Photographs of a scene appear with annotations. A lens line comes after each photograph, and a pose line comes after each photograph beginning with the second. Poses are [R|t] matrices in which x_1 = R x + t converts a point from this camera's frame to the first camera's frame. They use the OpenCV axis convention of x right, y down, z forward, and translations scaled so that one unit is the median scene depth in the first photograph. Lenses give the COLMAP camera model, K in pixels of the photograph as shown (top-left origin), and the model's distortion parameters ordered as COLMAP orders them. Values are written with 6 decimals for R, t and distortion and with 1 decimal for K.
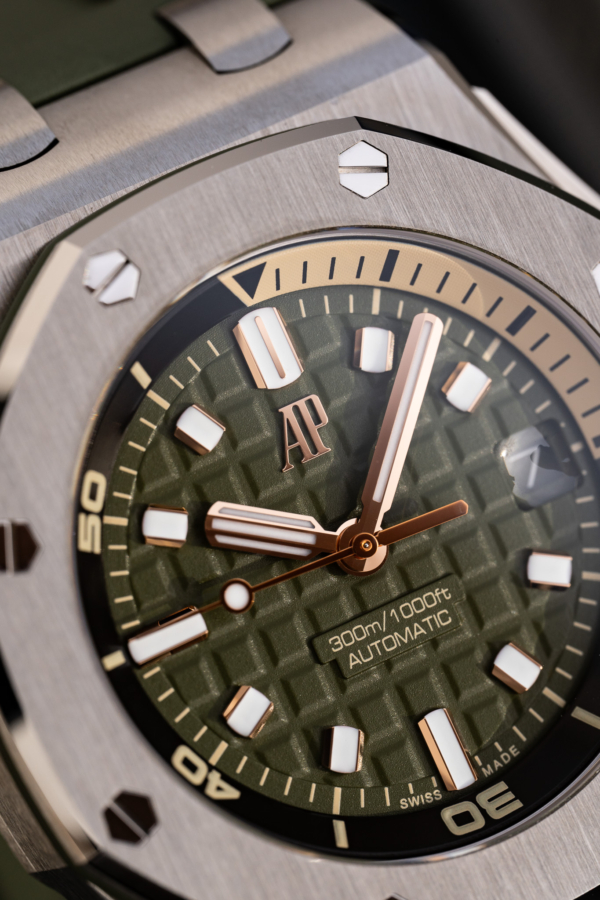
lens RADIAL K [[6088.0, 0, 305.0], [0, 6088.0, 456.1], [0, 0, 1]] dist [2.823402, 0.000000]
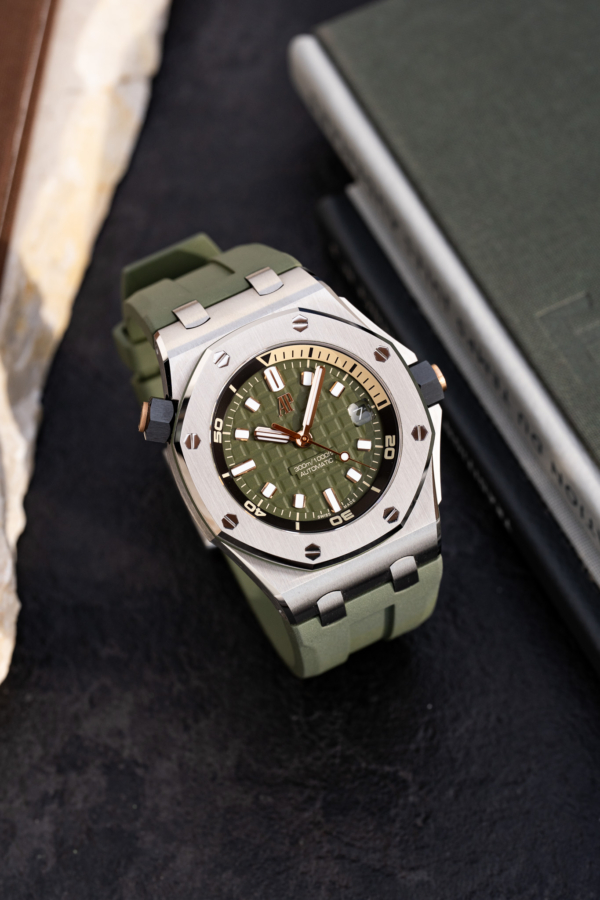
lens RADIAL K [[4946.7, 0, 351.0], [0, 4946.7, 399.5], [0, 0, 1]] dist [2.298512, 0.000000]
pose [[0.991295, -0.032354, -0.127621, 0.371612], [0.029824, 0.999320, -0.021688, 0.051693], [0.128236, 0.017693, 0.991586, -1.612908]]
